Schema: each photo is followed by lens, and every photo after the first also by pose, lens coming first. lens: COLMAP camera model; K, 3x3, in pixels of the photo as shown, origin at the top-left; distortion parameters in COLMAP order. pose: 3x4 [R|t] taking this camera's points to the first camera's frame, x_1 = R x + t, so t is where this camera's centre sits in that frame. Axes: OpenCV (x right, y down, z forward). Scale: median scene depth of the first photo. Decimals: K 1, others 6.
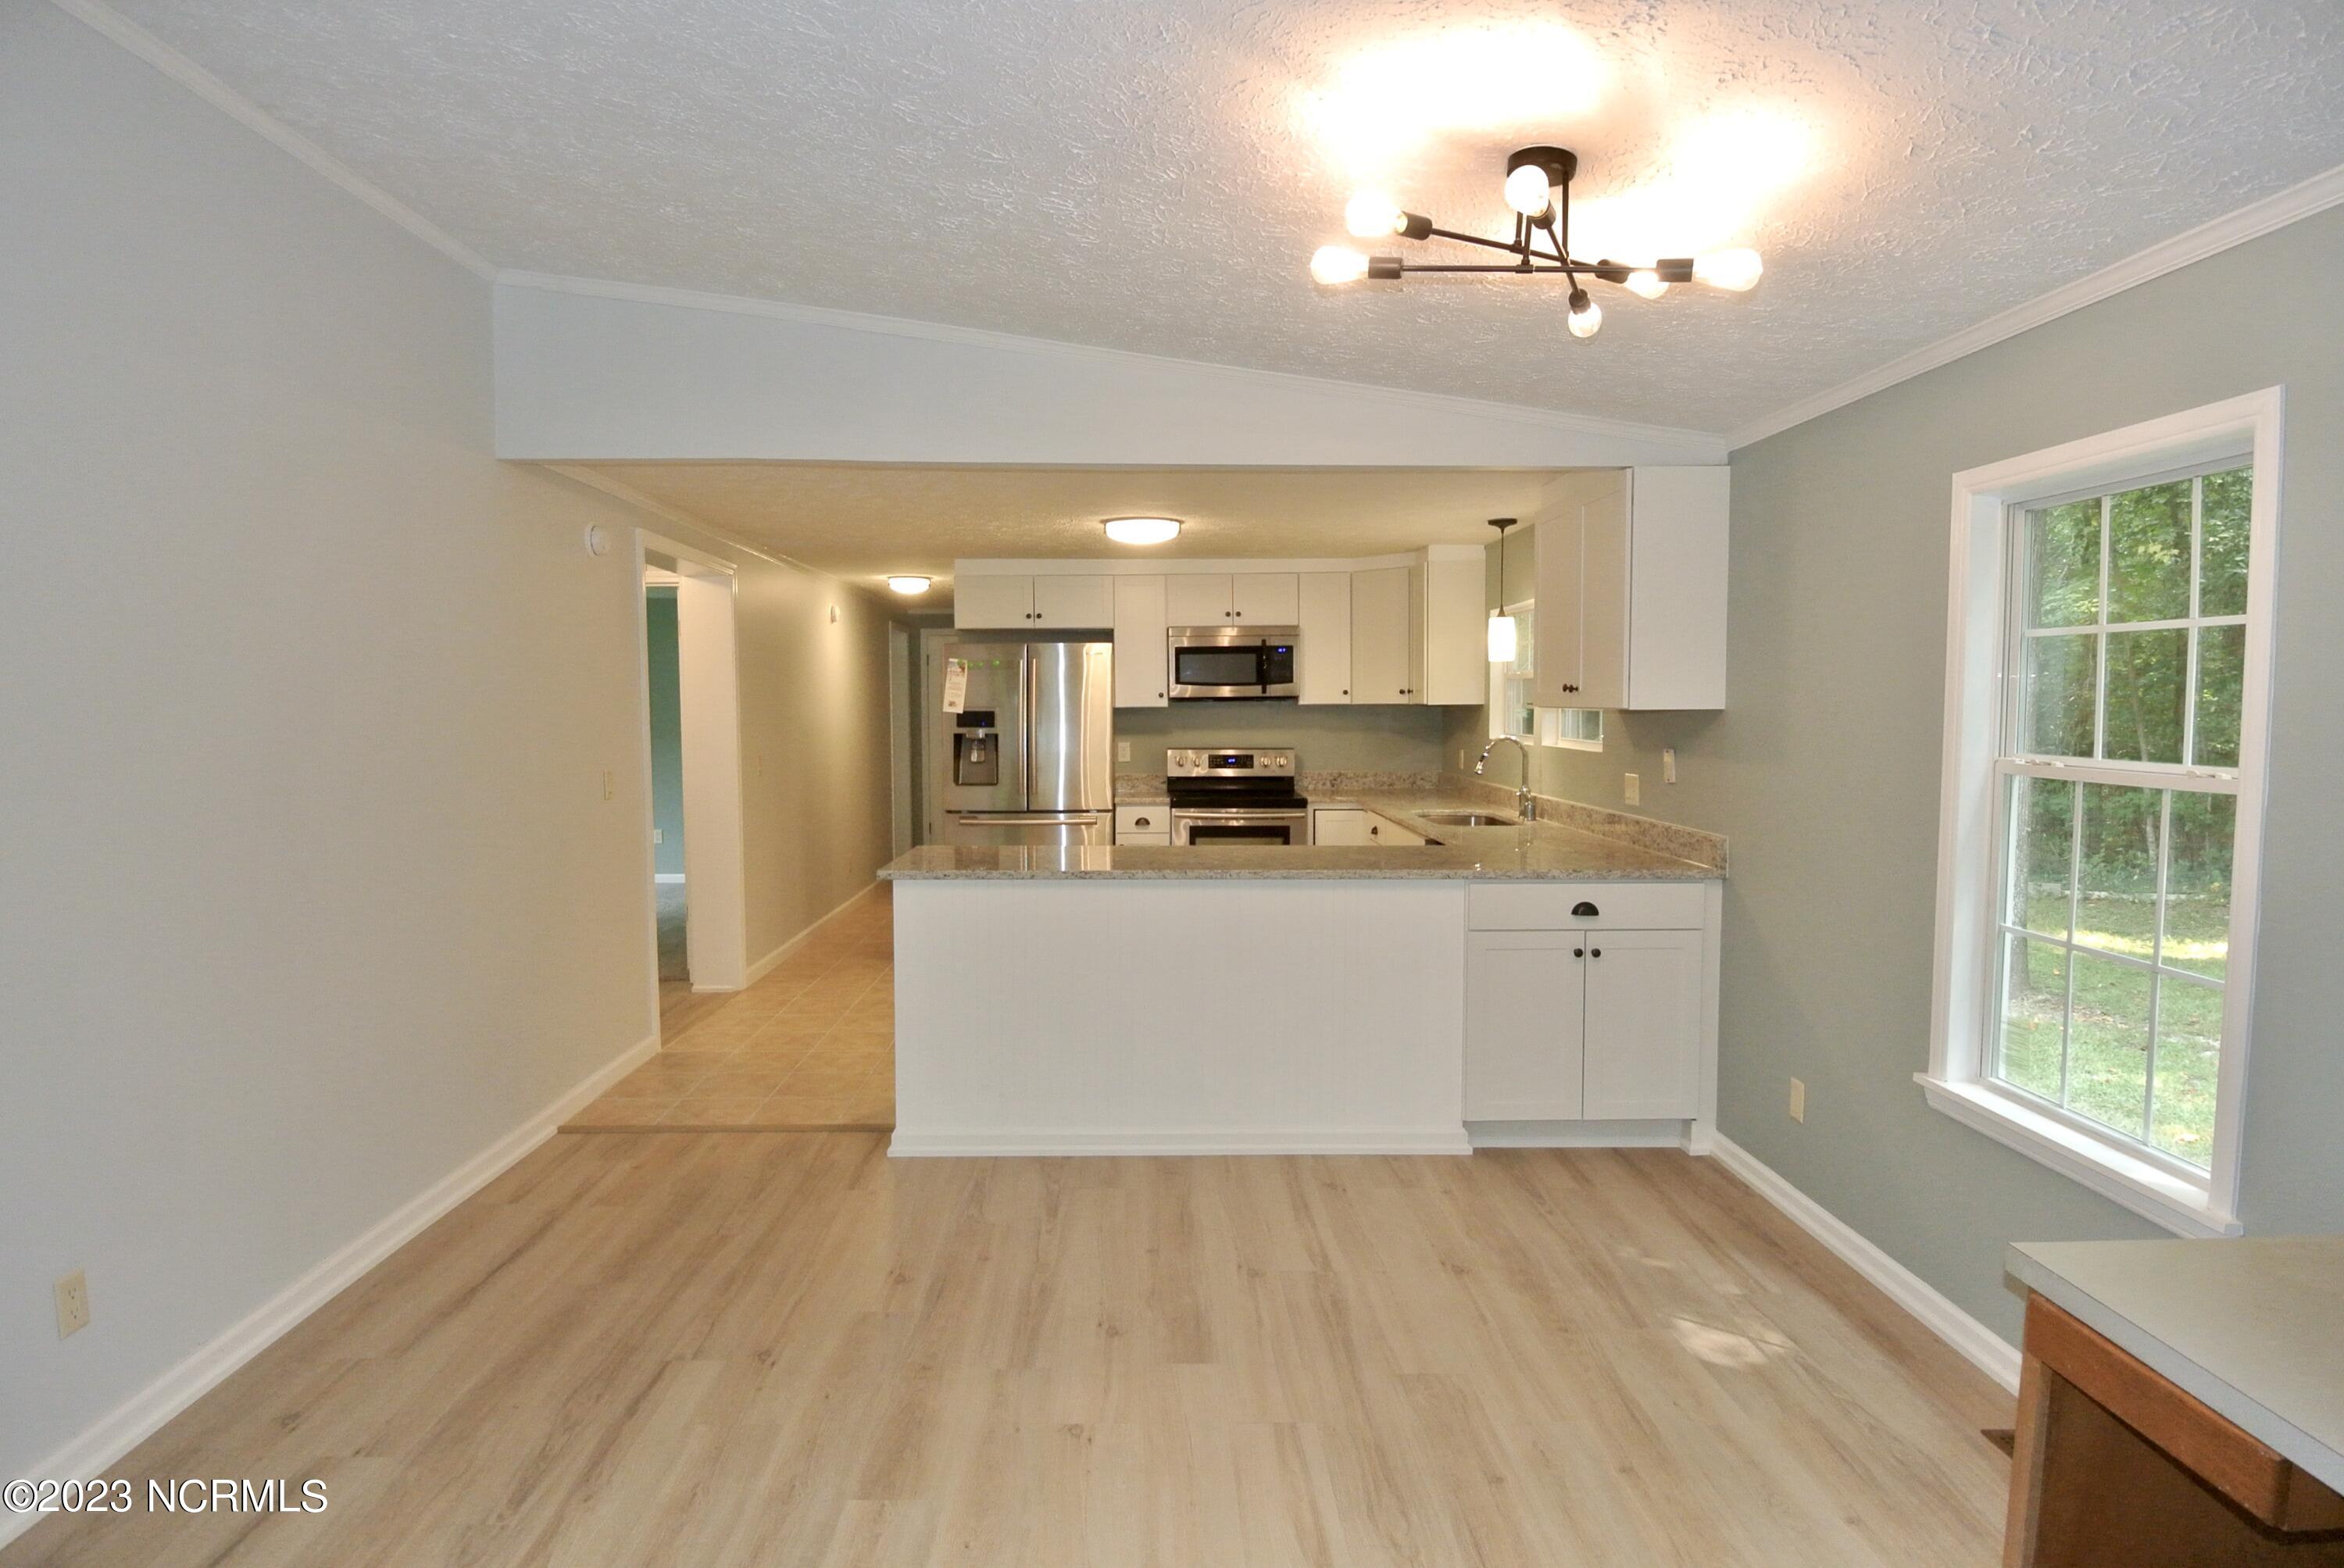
lens RADIAL K [[1244.7, 0, 1151.4], [0, 1244.7, 779.4], [0, 0, 1]] dist [0.001758, -0.025320]
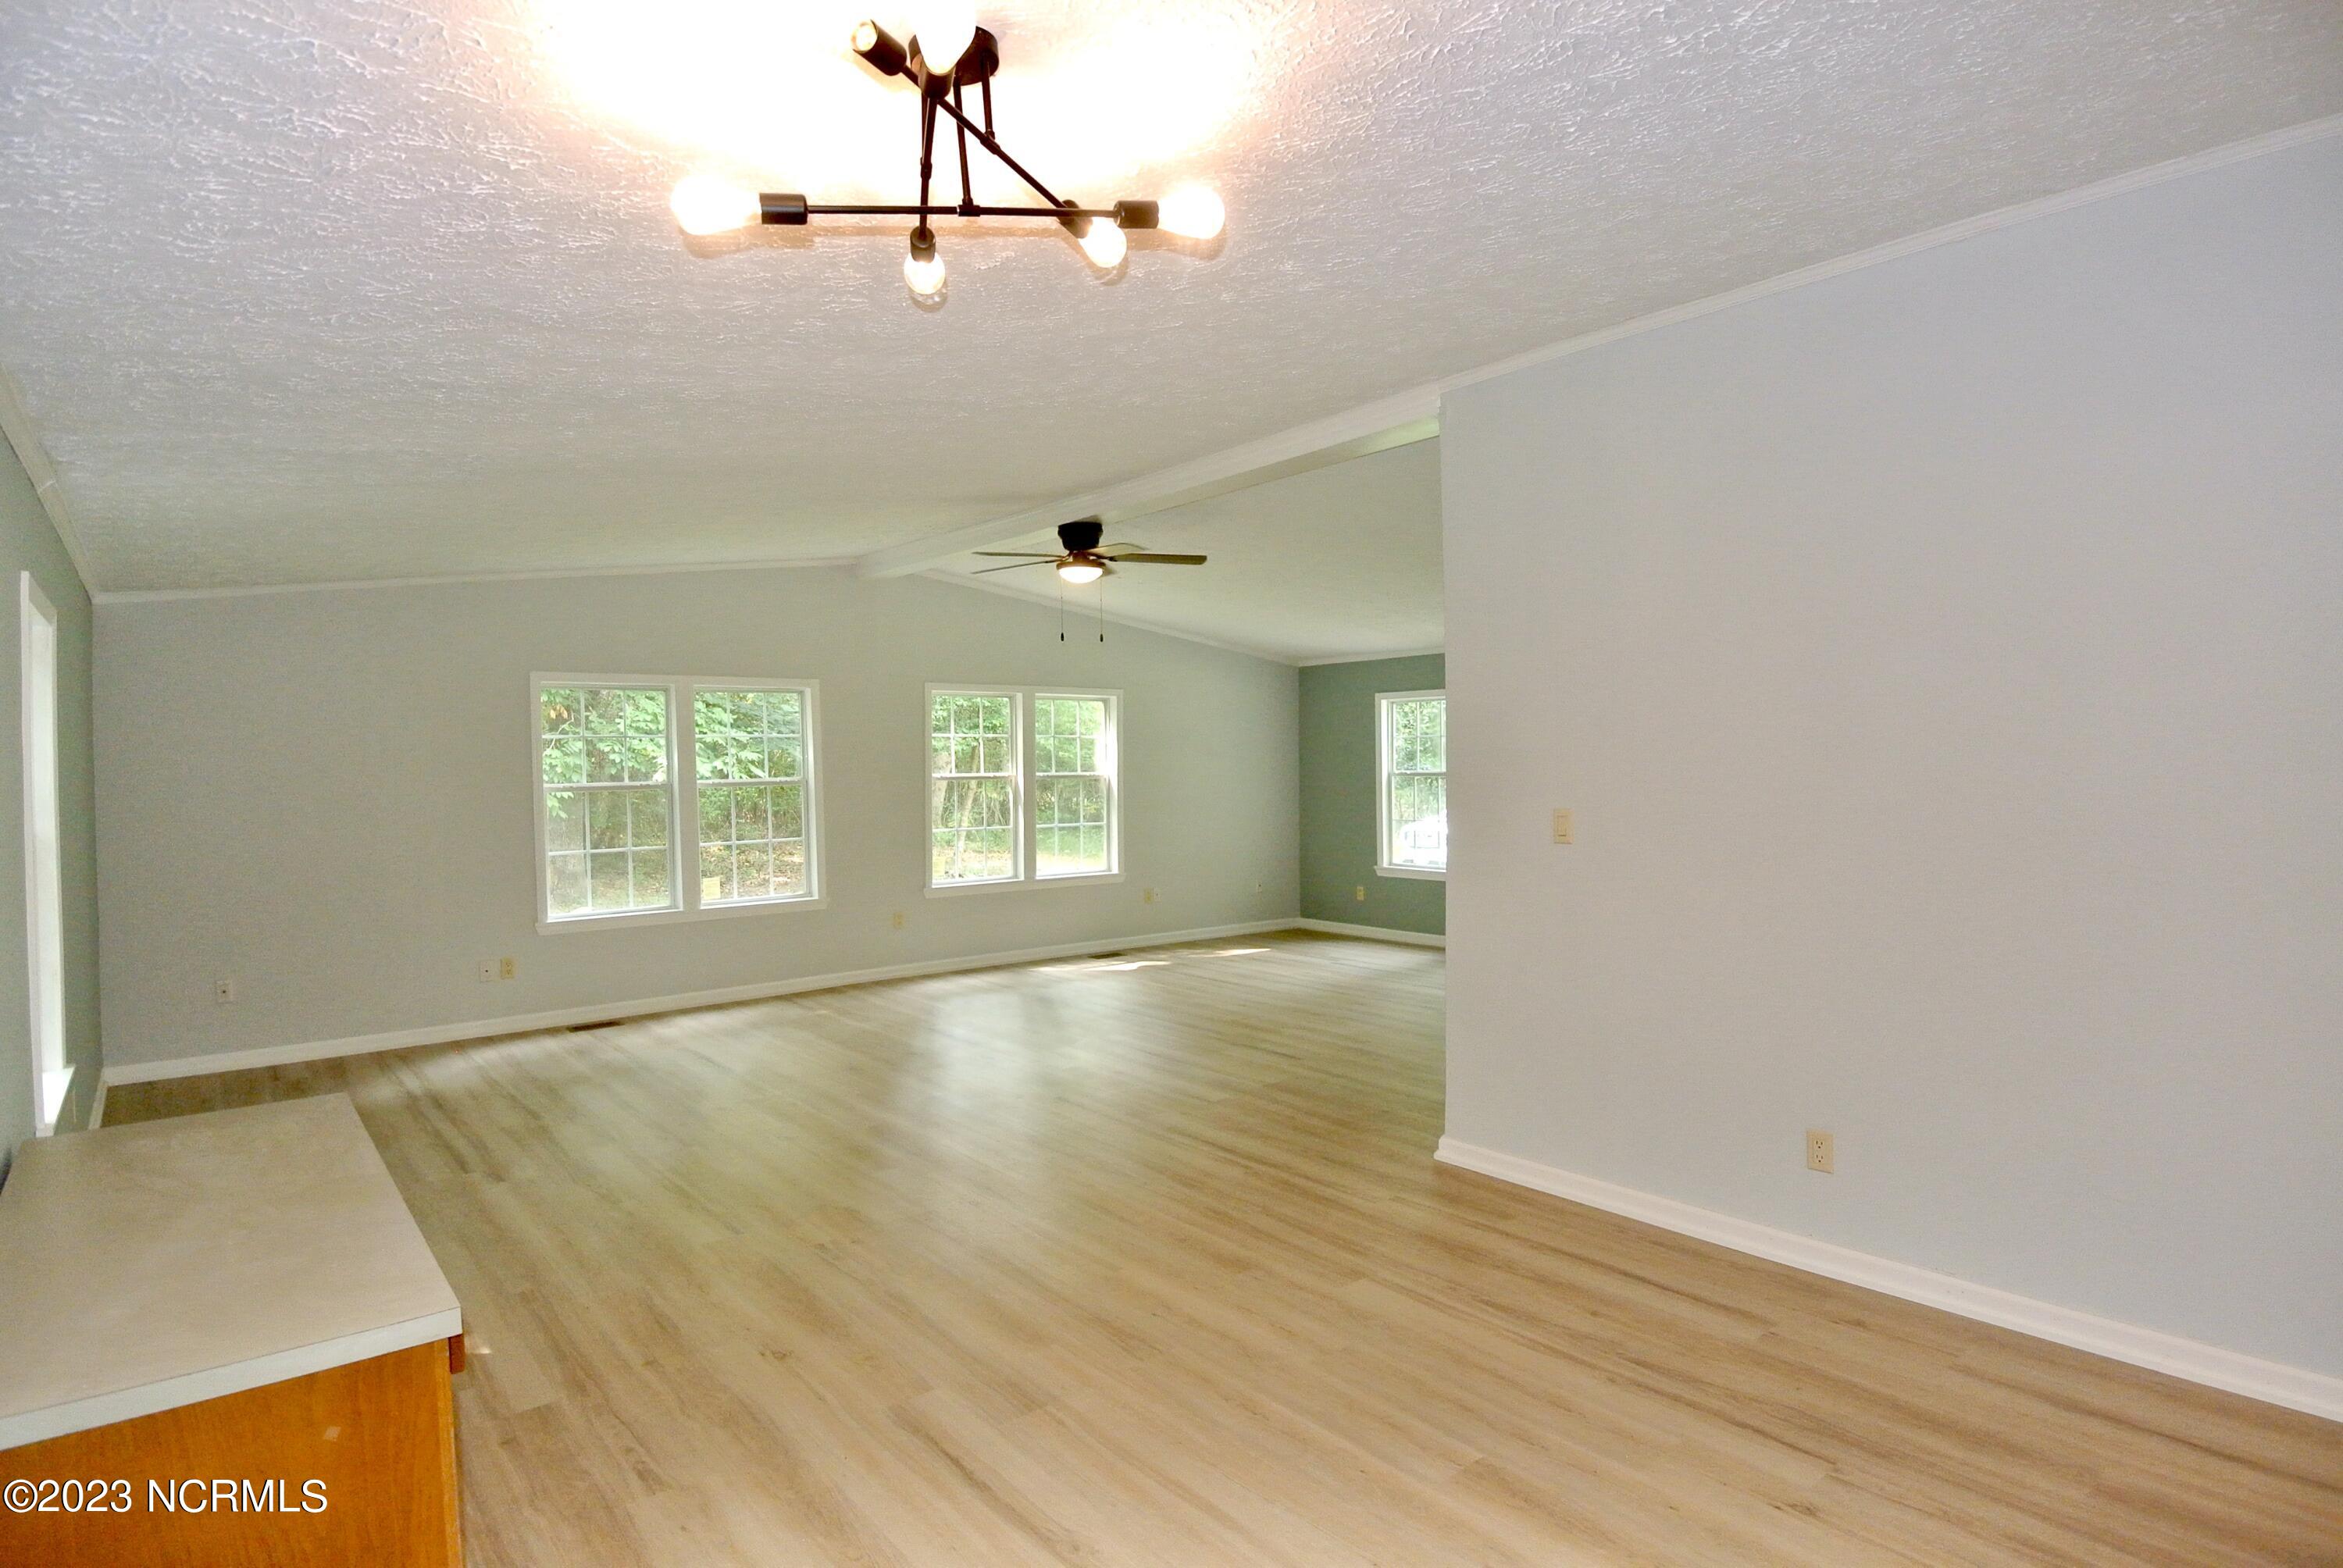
lens RADIAL K [[1244.1, 0, 1150.9], [0, 1244.1, 779.4], [0, 0, 1]] dist [0.001758, -0.025320]
pose [[-0.782388, 0.023782, -0.622337, 0.270417], [-0.025589, 0.997199, 0.070276, -0.043032], [0.622265, 0.070908, -0.779589, 0.647034]]
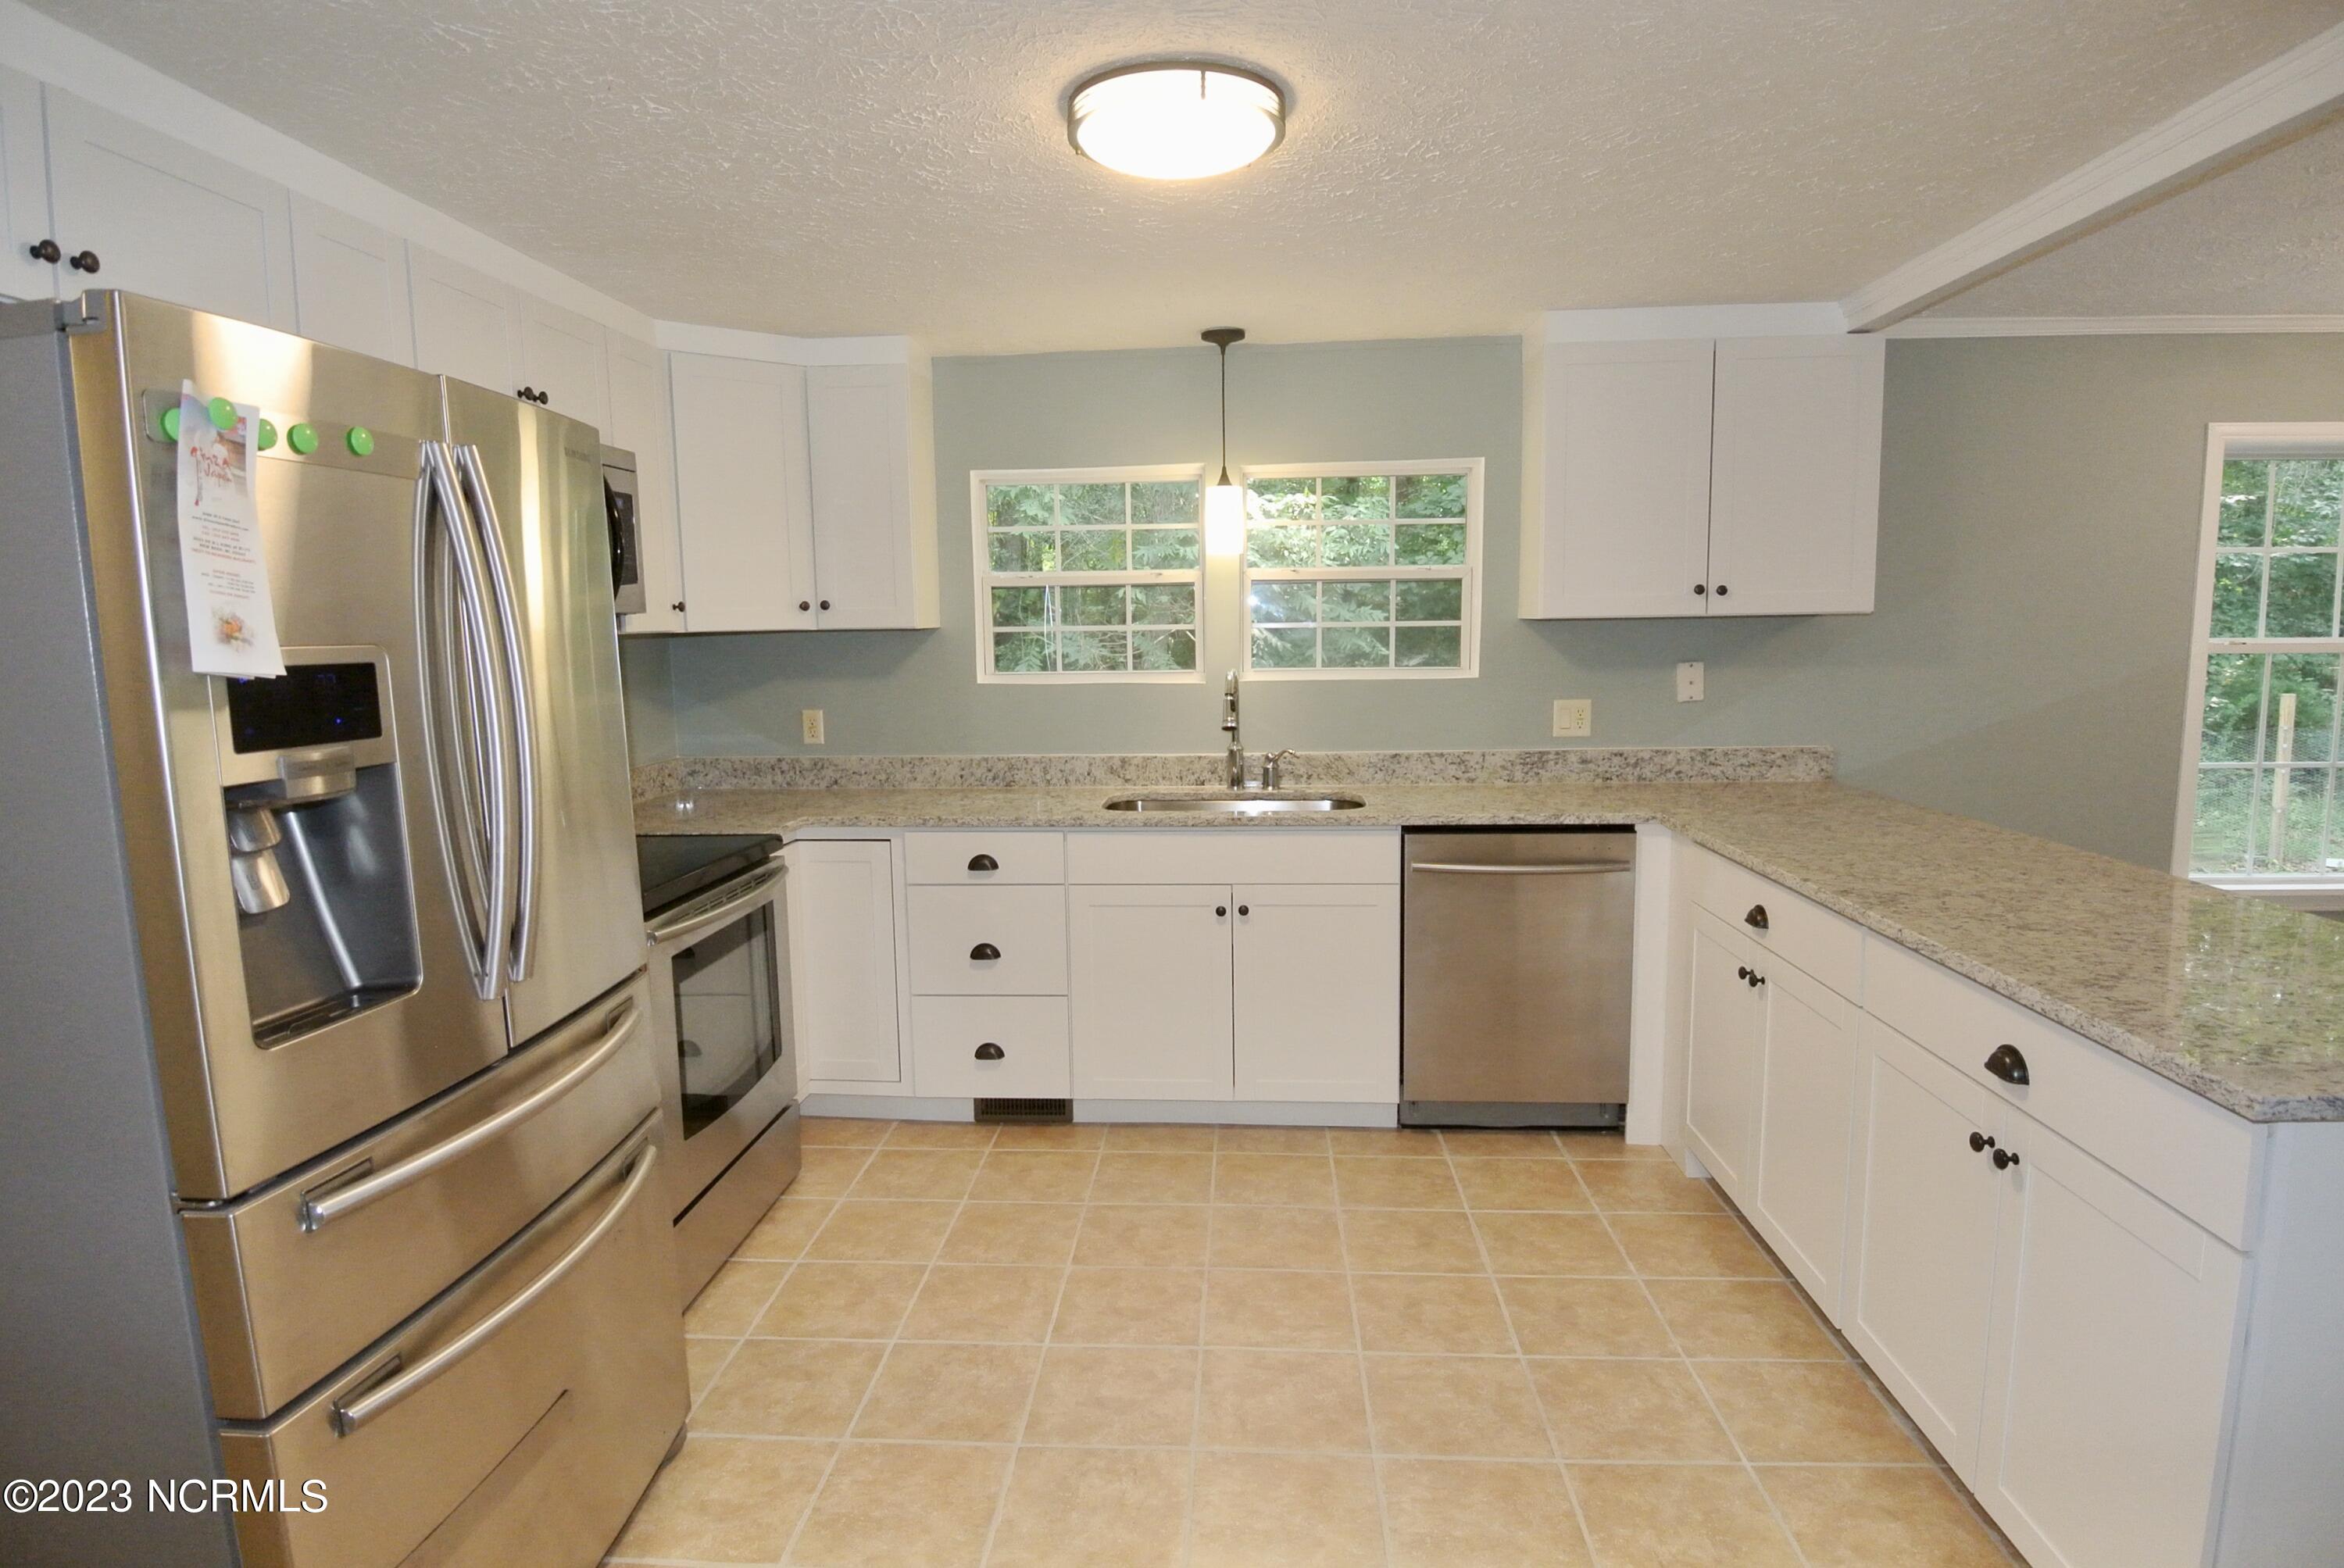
lens RADIAL K [[1259.7, 0, 1152.2], [0, 1259.7, 777.8], [0, 0, 1]] dist [0.003795, -0.023883]
pose [[0.100091, -0.119120, 0.987822, -0.388907], [0.080935, 0.990492, 0.111242, -0.056097], [-0.991681, 0.068815, 0.108781, 0.978595]]
